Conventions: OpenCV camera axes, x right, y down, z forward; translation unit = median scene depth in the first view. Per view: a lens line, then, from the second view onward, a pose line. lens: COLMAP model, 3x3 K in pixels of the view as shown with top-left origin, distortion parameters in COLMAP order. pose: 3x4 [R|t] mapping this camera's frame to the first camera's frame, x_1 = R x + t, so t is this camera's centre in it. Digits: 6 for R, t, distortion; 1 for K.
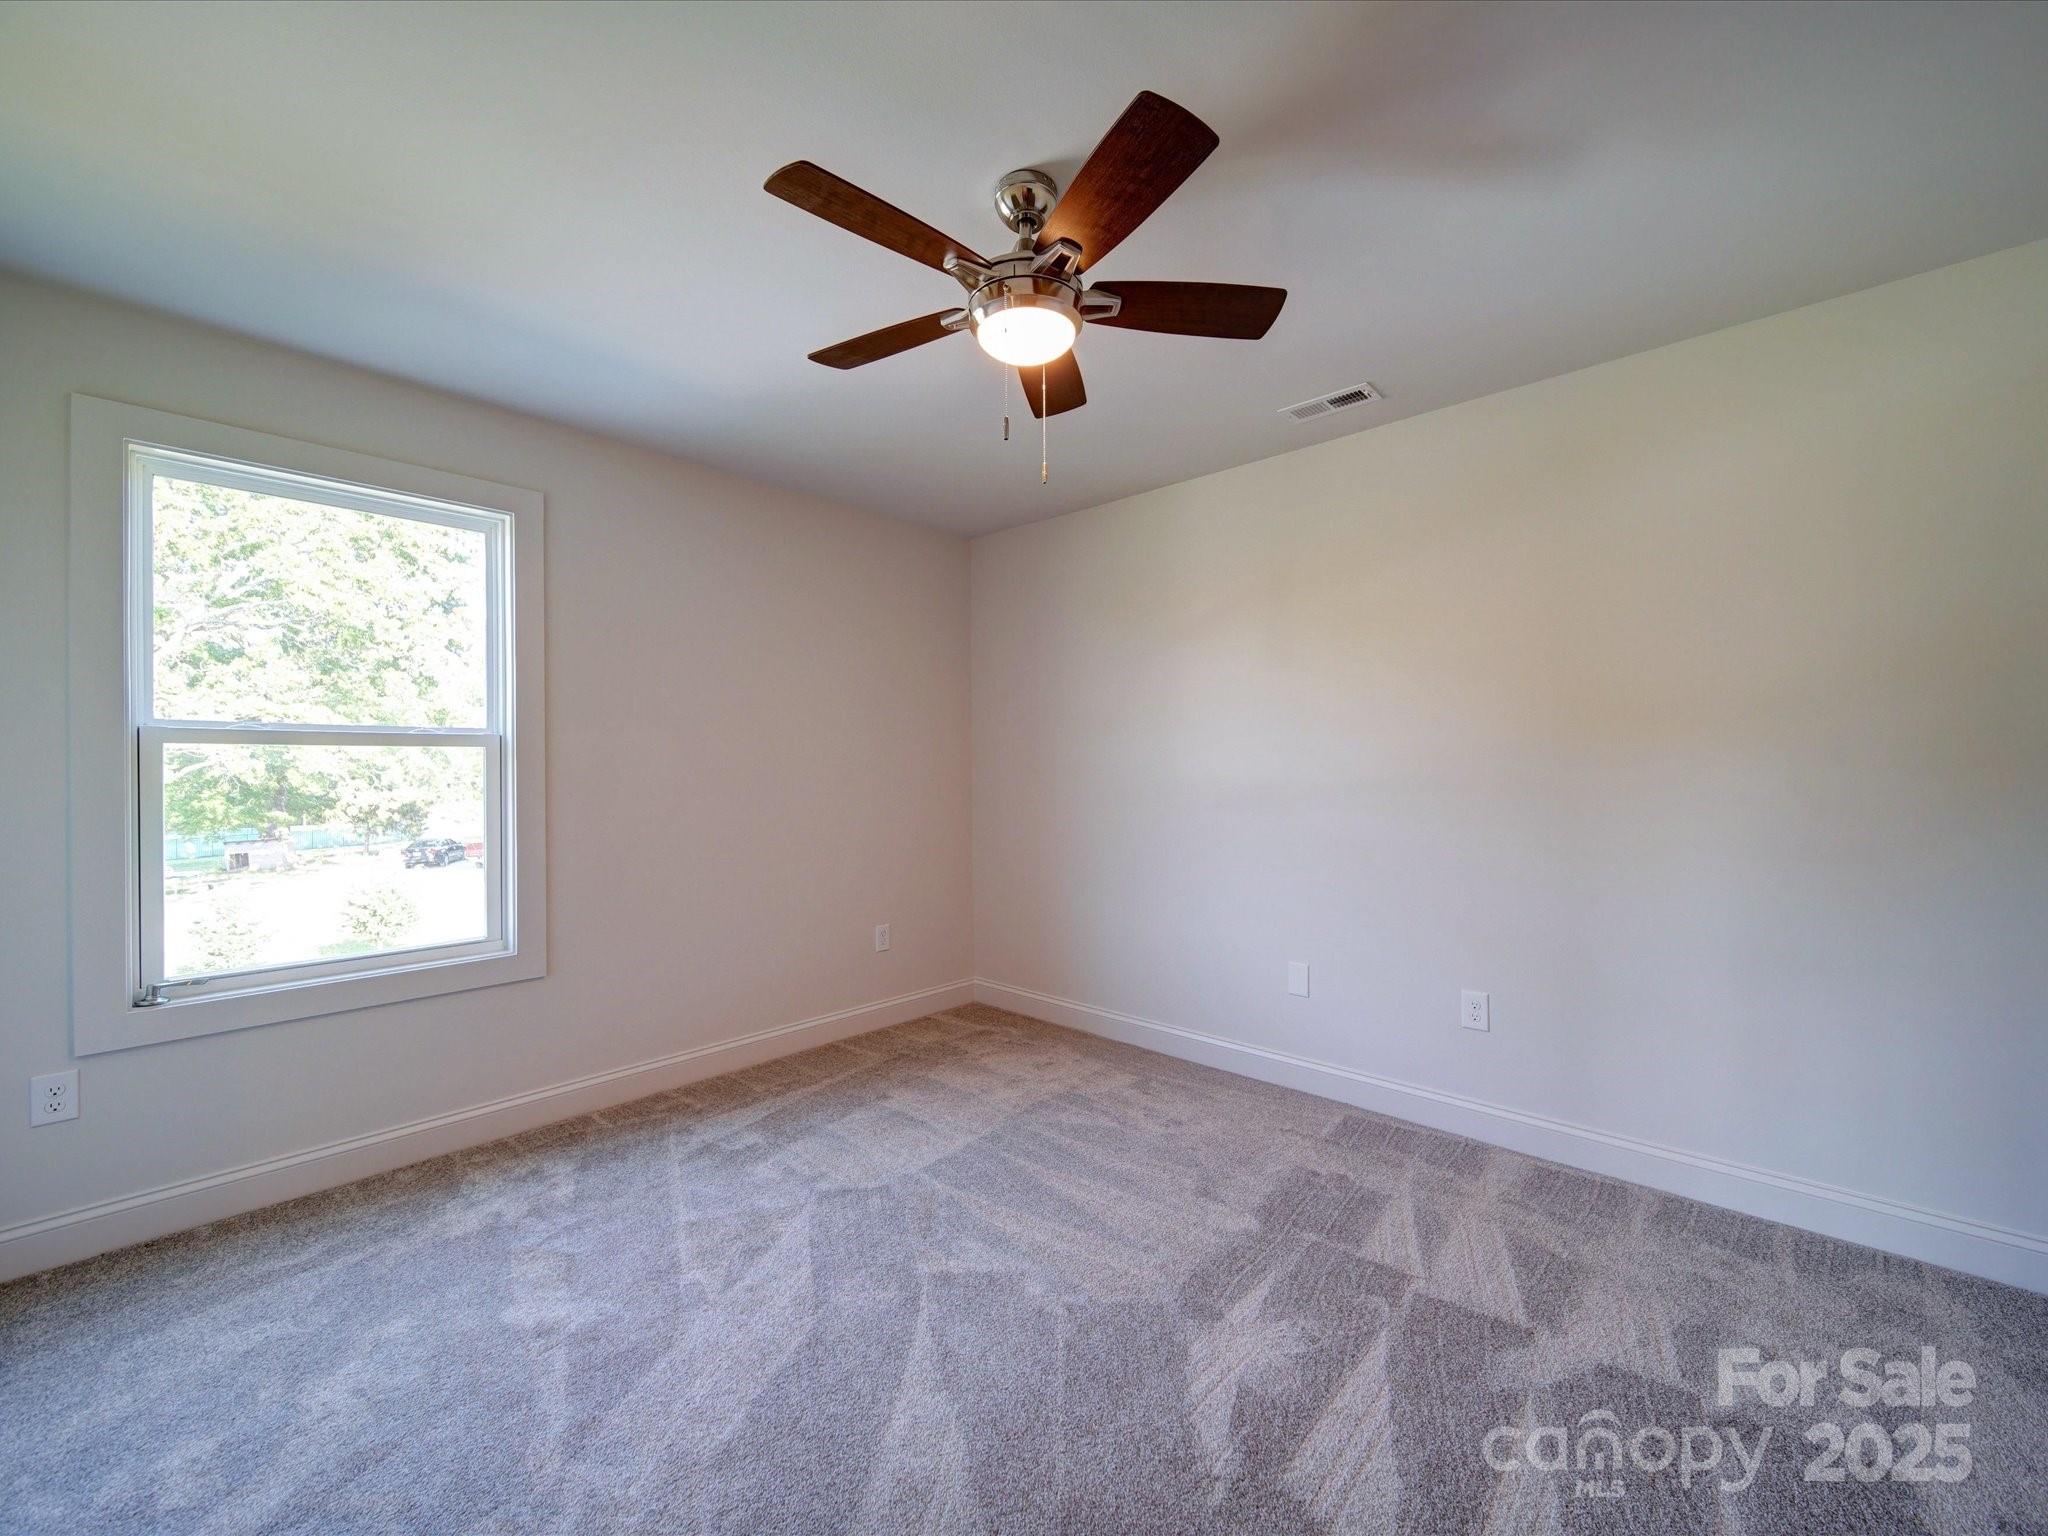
lens RADIAL K [[818.7, 0, 1028.6], [0, 818.7, 777.9], [0, 0, 1]] dist [0.007050, -0.001679]
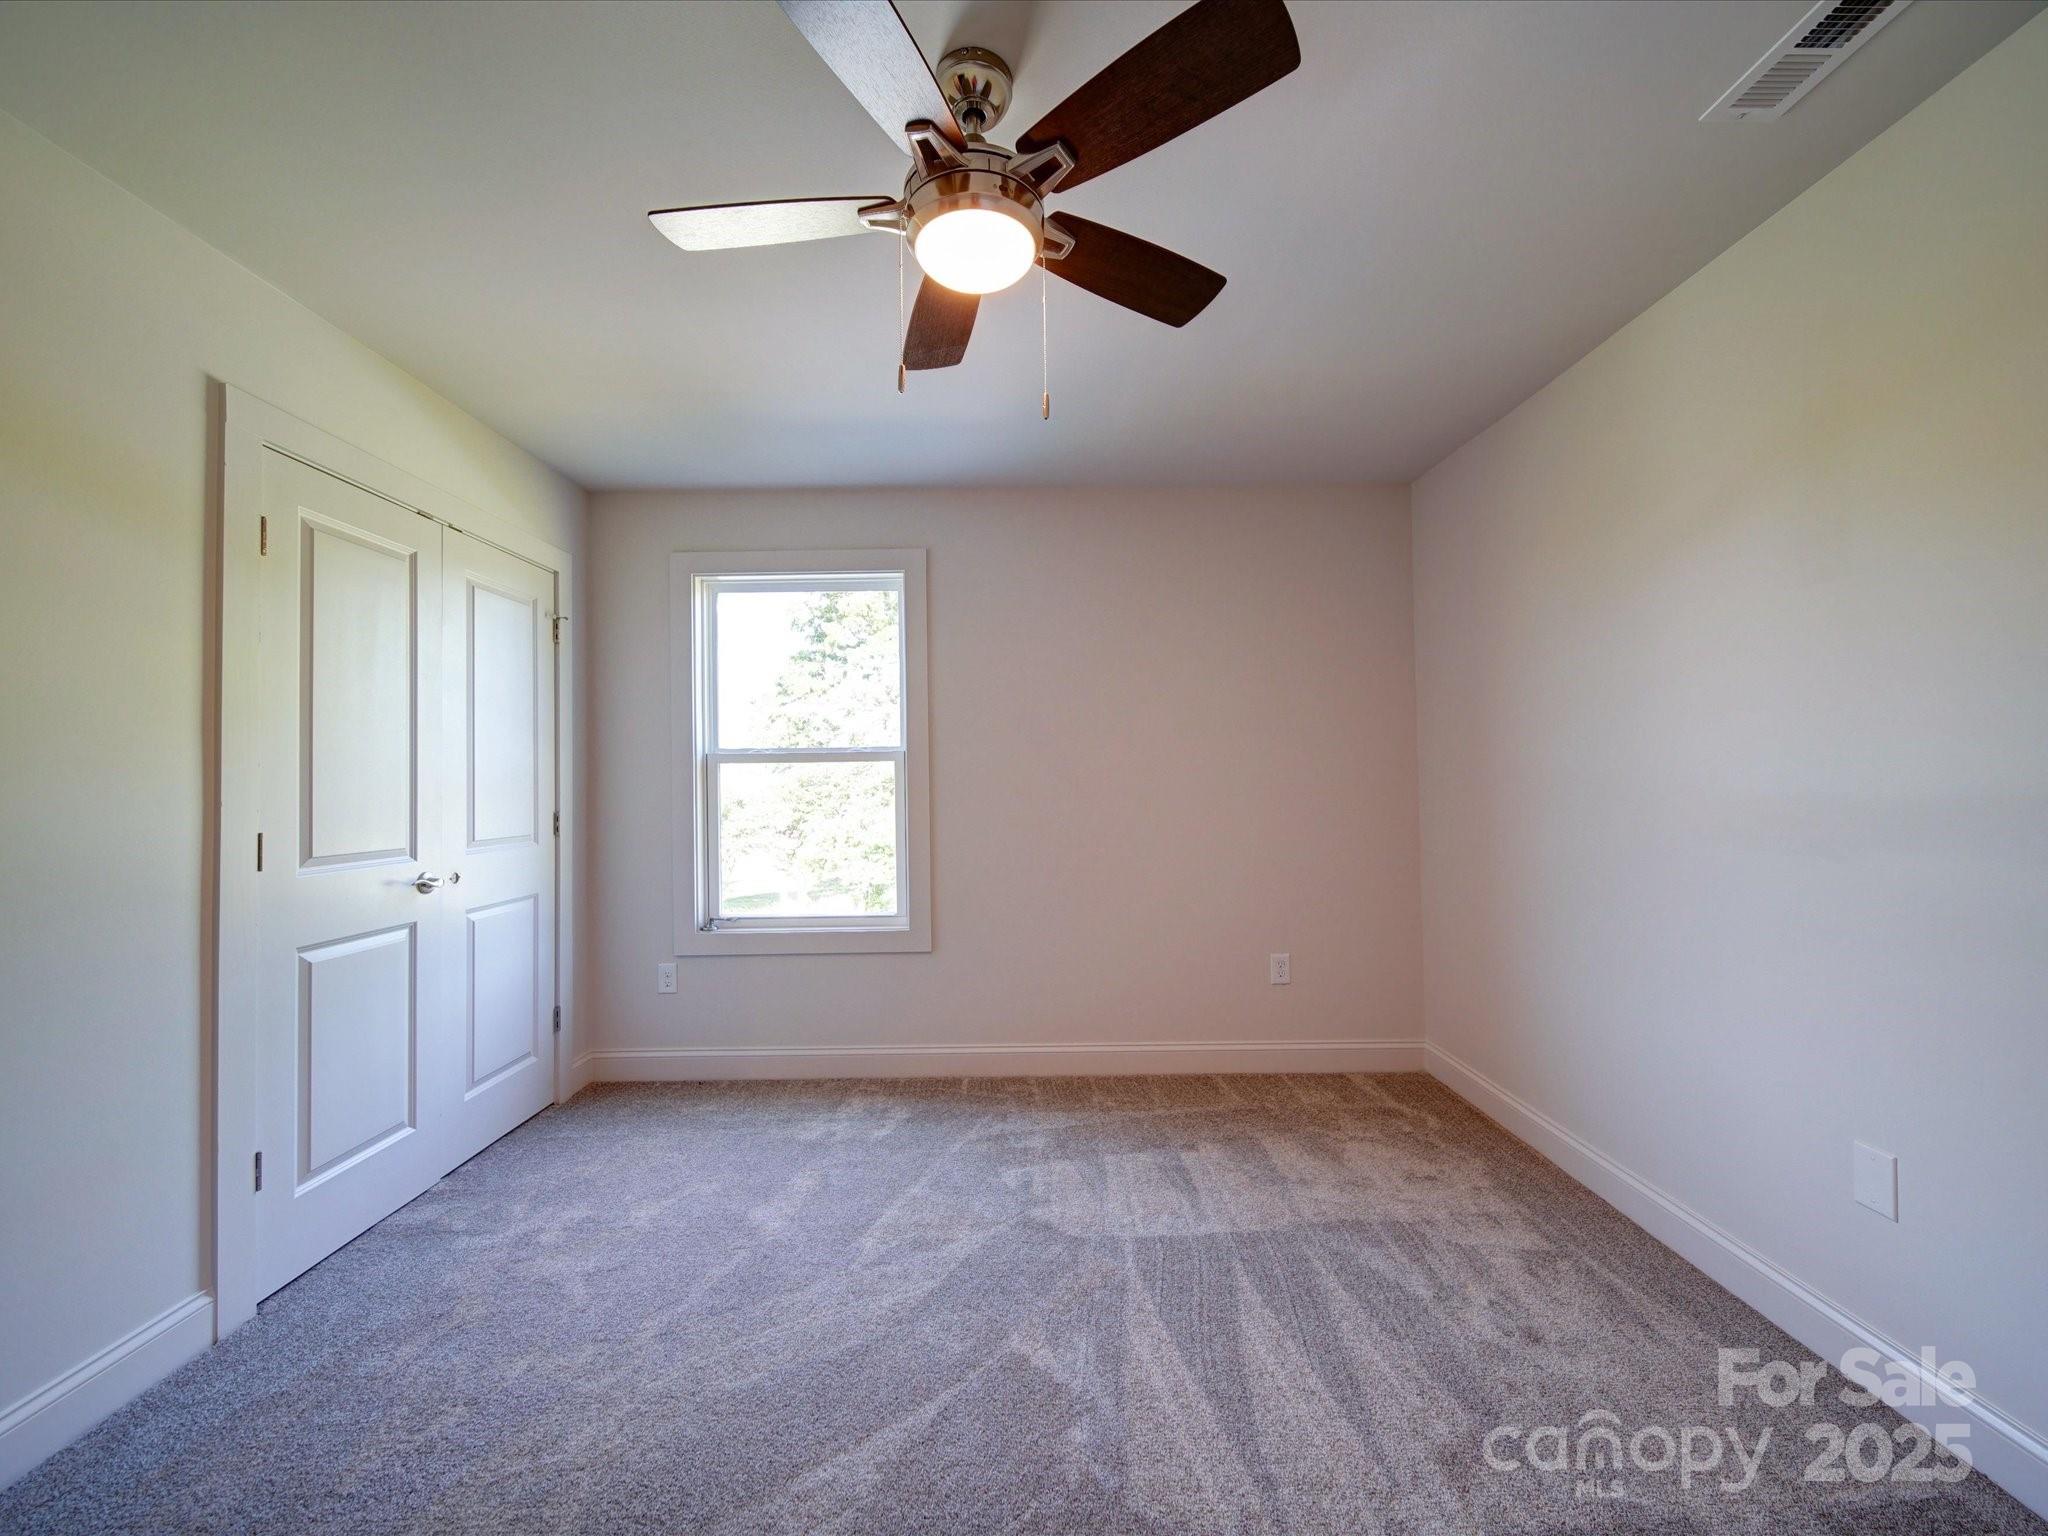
lens RADIAL K [[818.7, 0, 1024.6], [0, 818.7, 771.5], [0, 0, 1]] dist [0.007050, -0.001679]
pose [[0.681221, -0.014792, -0.731929, 0.387464], [0.002153, 0.999832, -0.018202, 0.002281], [0.732075, 0.010824, 0.681138, 0.292290]]
